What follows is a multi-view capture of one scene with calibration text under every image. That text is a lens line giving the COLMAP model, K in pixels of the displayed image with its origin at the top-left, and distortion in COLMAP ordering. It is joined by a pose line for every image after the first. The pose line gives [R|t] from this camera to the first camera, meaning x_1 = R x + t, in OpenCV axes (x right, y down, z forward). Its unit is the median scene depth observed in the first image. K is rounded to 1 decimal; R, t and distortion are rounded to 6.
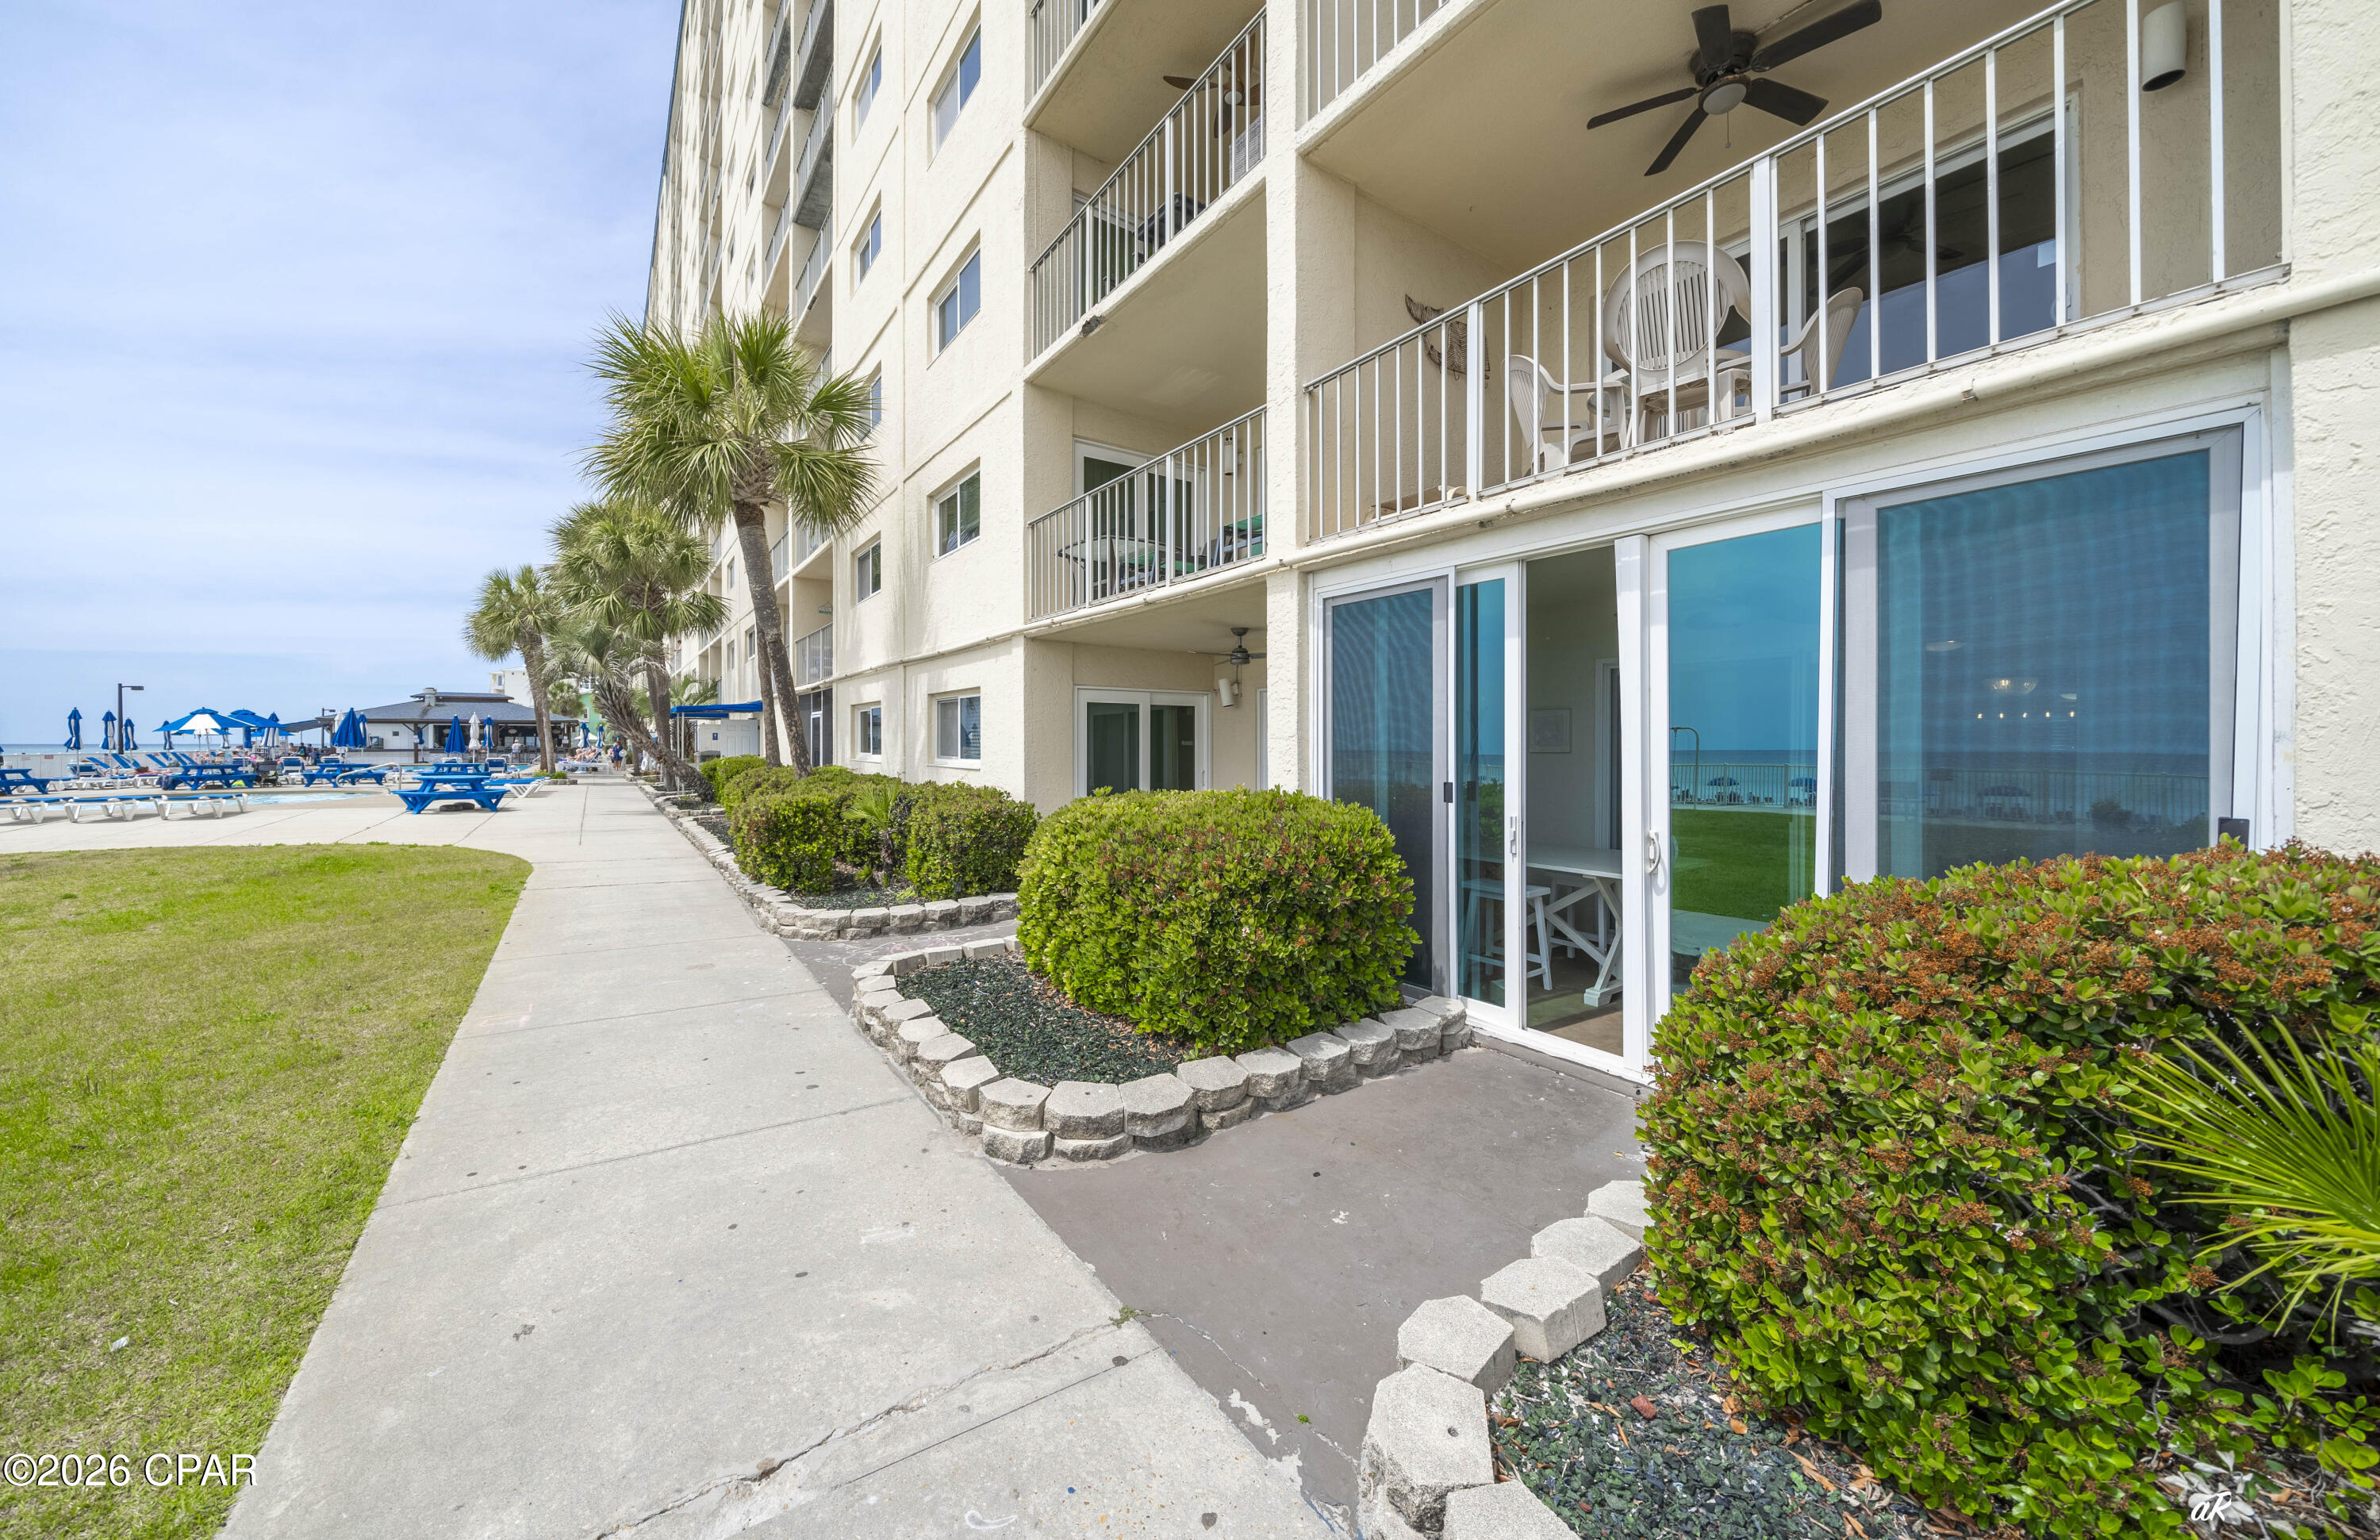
lens RADIAL K [[879.4, 0, 1178.4], [0, 879.4, 727.5], [0, 0, 1]] dist [0.068985, -0.020138]
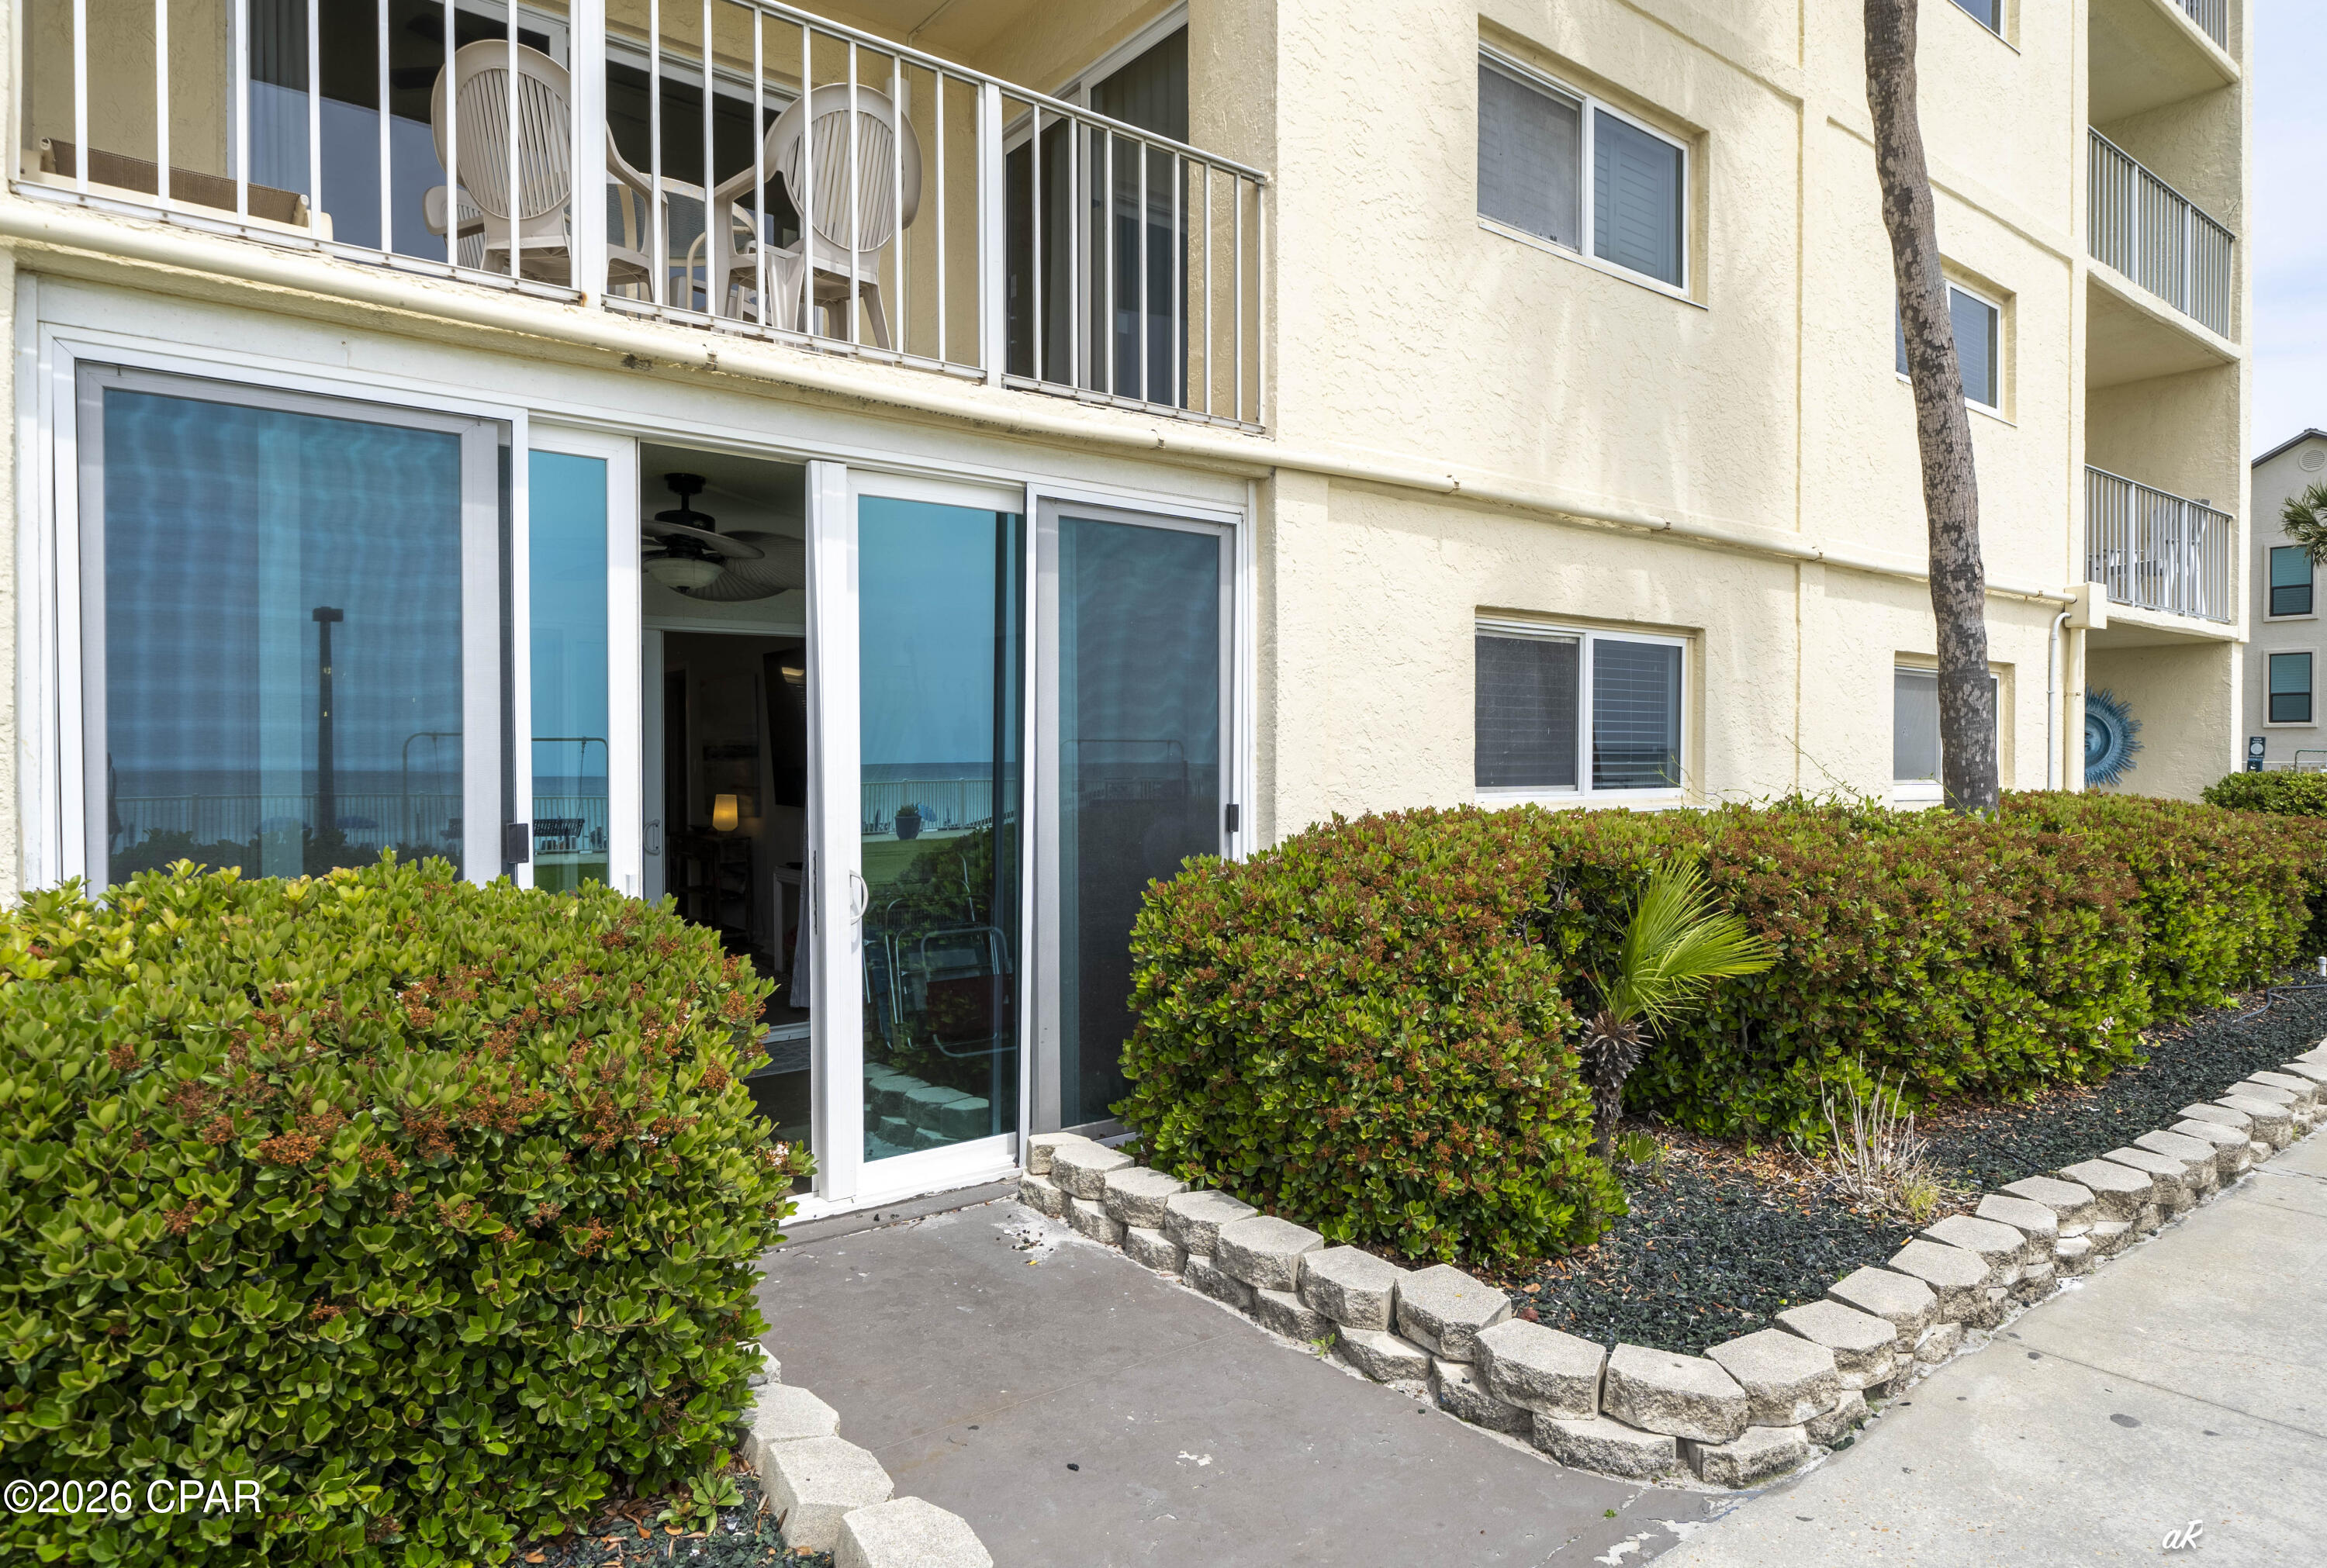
lens RADIAL K [[1354.5, 0, 1163.5], [0, 1354.5, 784.0], [0, 0, 1]] dist [0.001608, 0.000964]
pose [[-0.060601, -0.017311, 0.998012, -0.744520], [-0.014570, 0.999758, 0.016456, 0.027233], [-0.998056, -0.013544, -0.060838, 1.000997]]
